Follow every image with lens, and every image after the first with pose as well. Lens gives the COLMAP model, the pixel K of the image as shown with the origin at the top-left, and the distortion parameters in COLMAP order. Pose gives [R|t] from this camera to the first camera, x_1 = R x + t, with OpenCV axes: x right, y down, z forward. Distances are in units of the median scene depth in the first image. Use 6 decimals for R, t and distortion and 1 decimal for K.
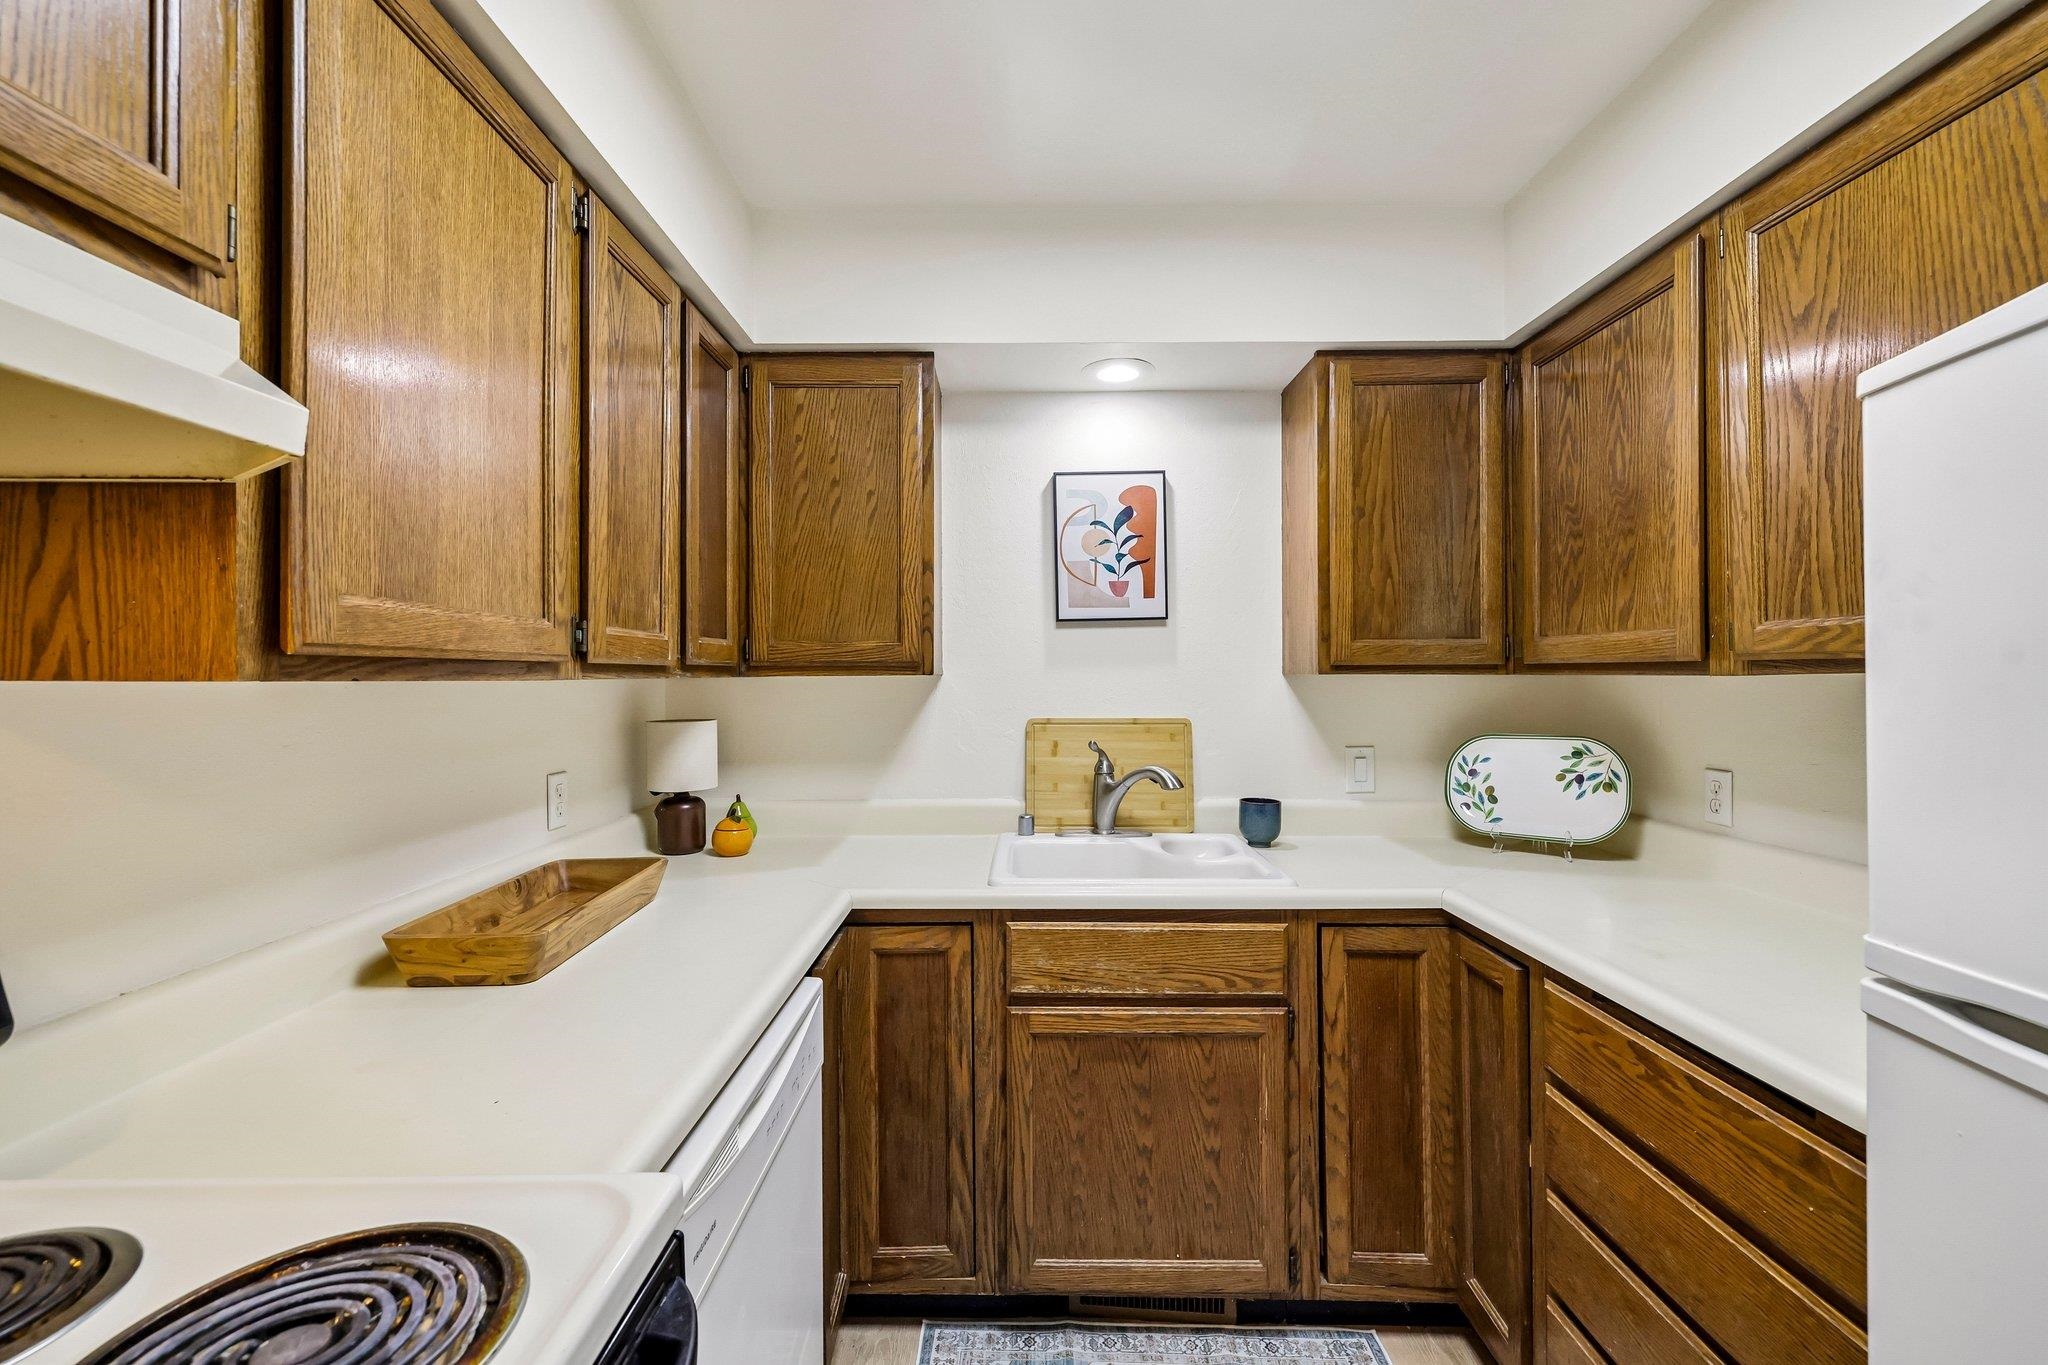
lens RADIAL K [[884.8, 0, 1024.7], [0, 884.8, 675.7], [0, 0, 1]] dist [0.014727, -0.001363]
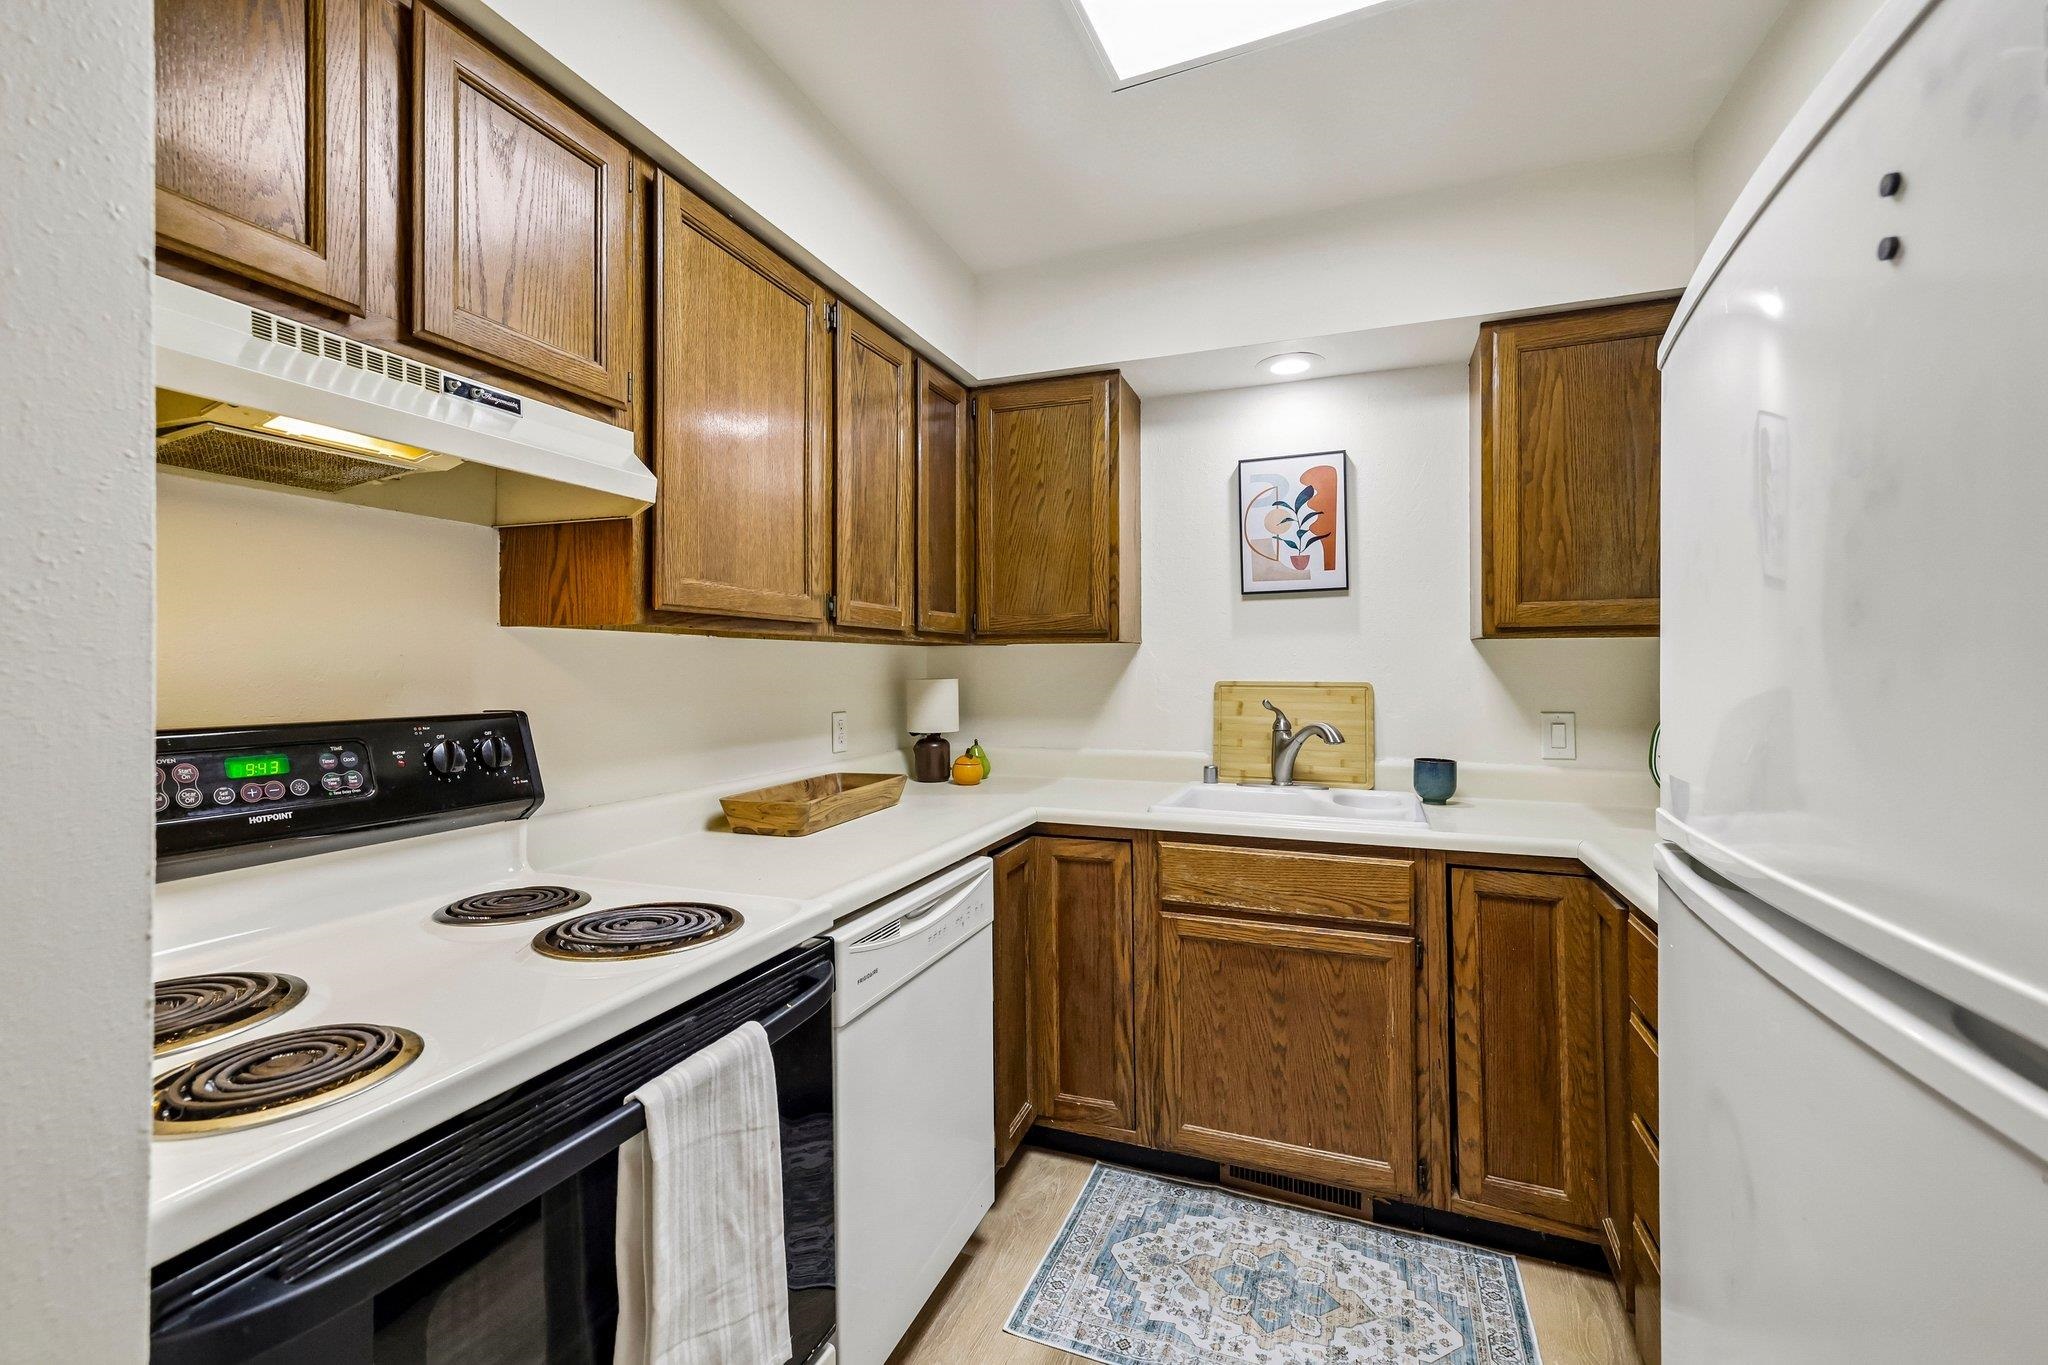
lens RADIAL K [[884.8, 0, 1020.8], [0, 884.8, 672.3], [0, 0, 1]] dist [0.014727, -0.001363]
pose [[0.938103, 0.003305, -0.346339, 0.215914], [-0.000418, 0.999965, 0.008412, 0.037130], [0.346355, -0.007747, 0.938072, -0.190562]]
